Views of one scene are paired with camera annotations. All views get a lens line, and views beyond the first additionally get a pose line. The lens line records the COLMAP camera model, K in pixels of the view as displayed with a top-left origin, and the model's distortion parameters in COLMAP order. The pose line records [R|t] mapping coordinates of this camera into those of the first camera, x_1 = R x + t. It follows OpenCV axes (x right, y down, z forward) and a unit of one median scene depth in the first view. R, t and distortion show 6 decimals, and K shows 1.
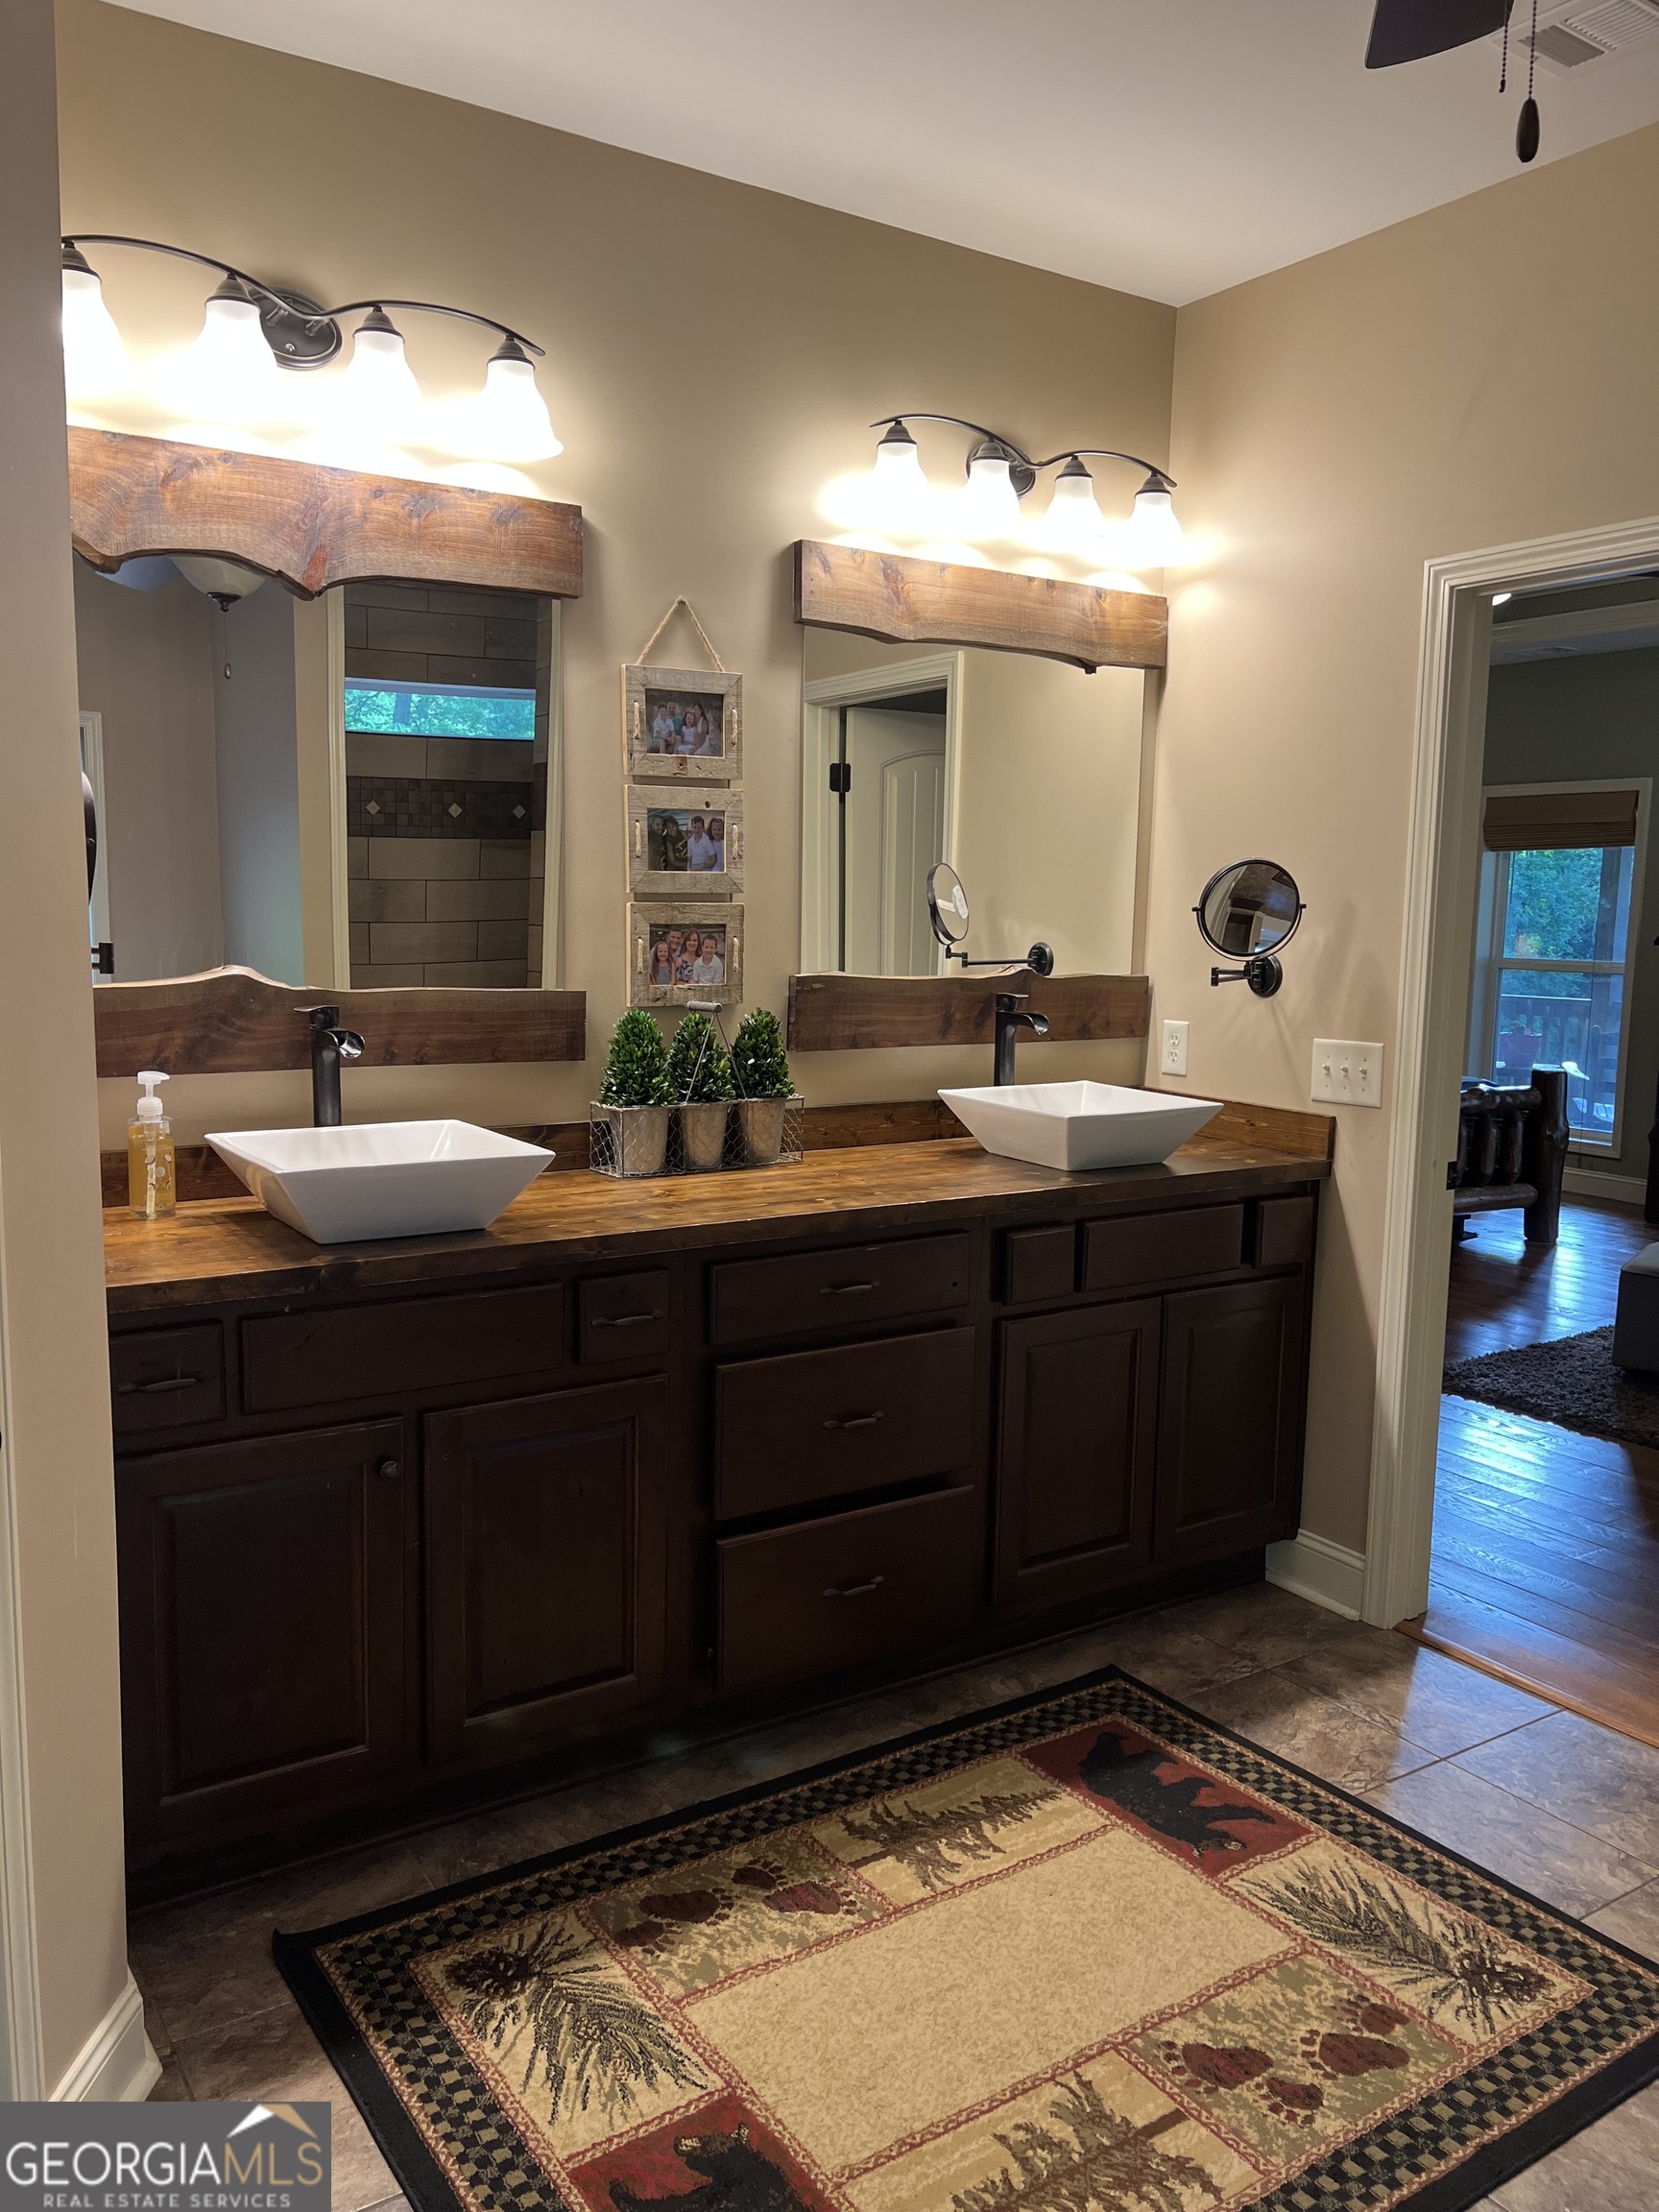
lens RADIAL K [[1678.6, 0, 831.1], [0, 1678.6, 1109.0], [0, 0, 1]] dist [-0.005570, -0.000453]
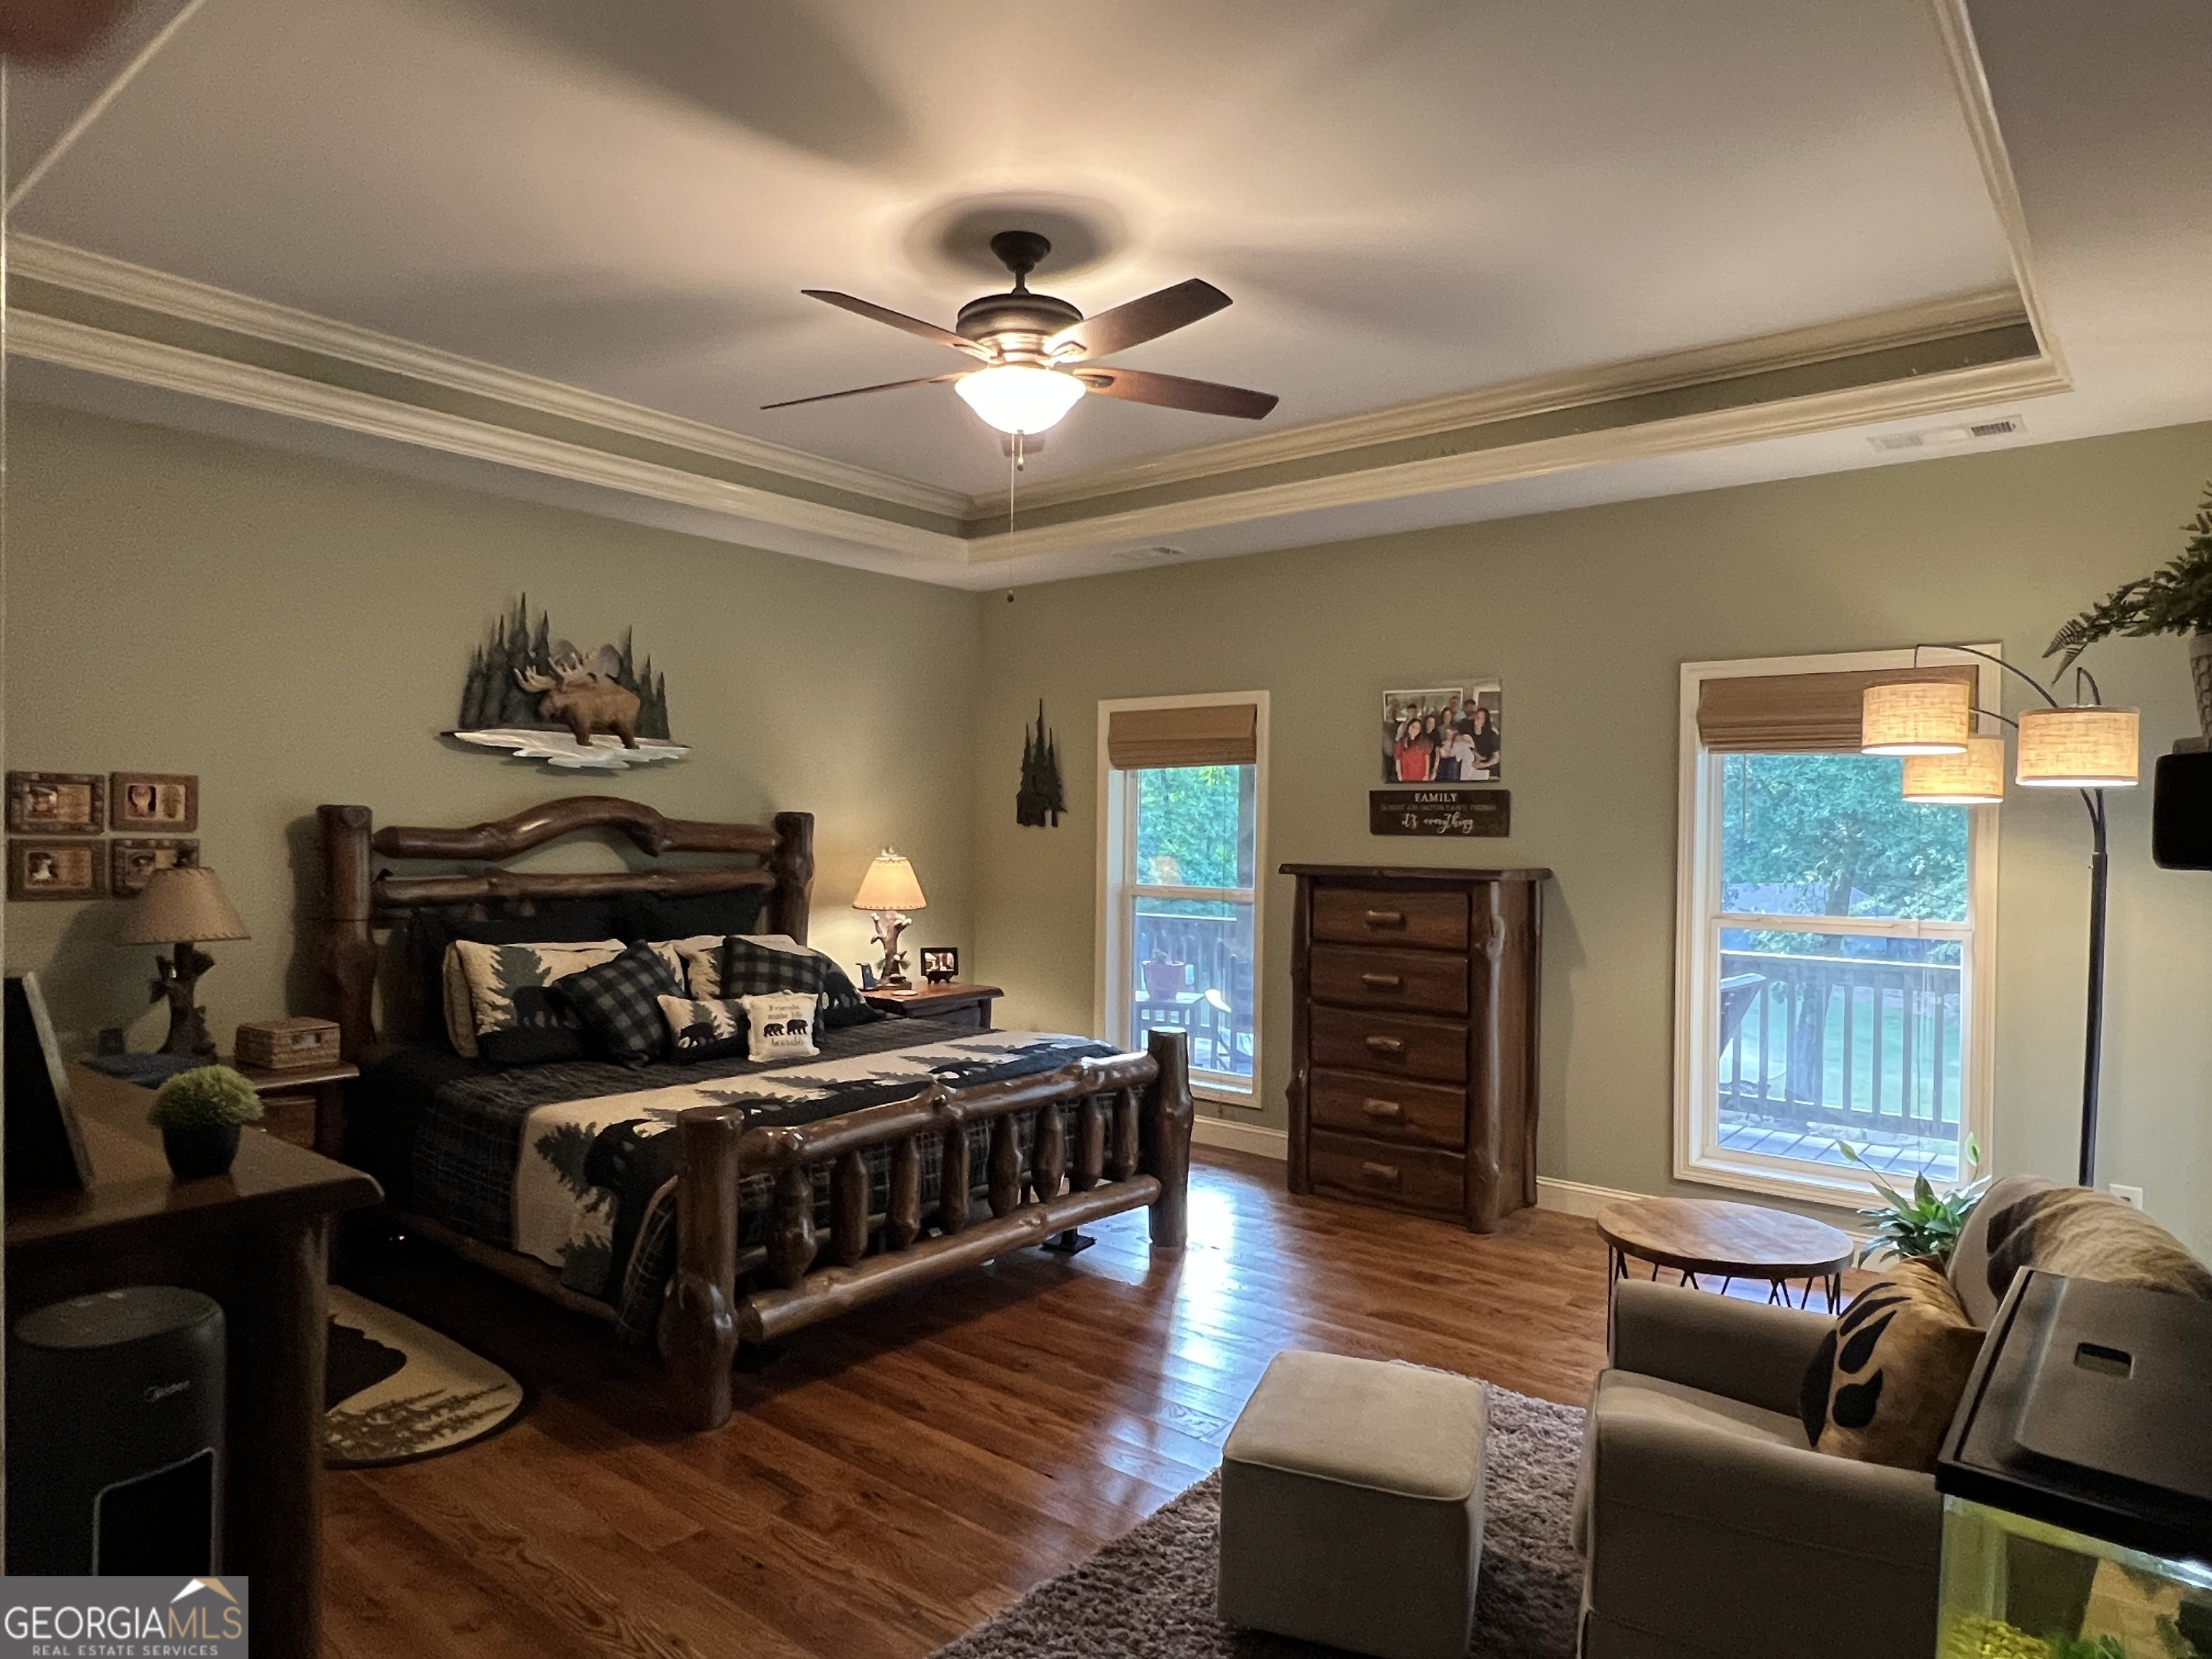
lens RADIAL K [[1348.9, 0, 1104.1], [0, 1348.9, 826.4], [0, 0, 1]] dist [0.000727, 0.000030]
pose [[0.953895, -0.013004, 0.299859, 0.182998], [0.046538, 0.993386, -0.104964, -0.049646], [-0.296511, 0.114080, 0.948191, 0.335432]]
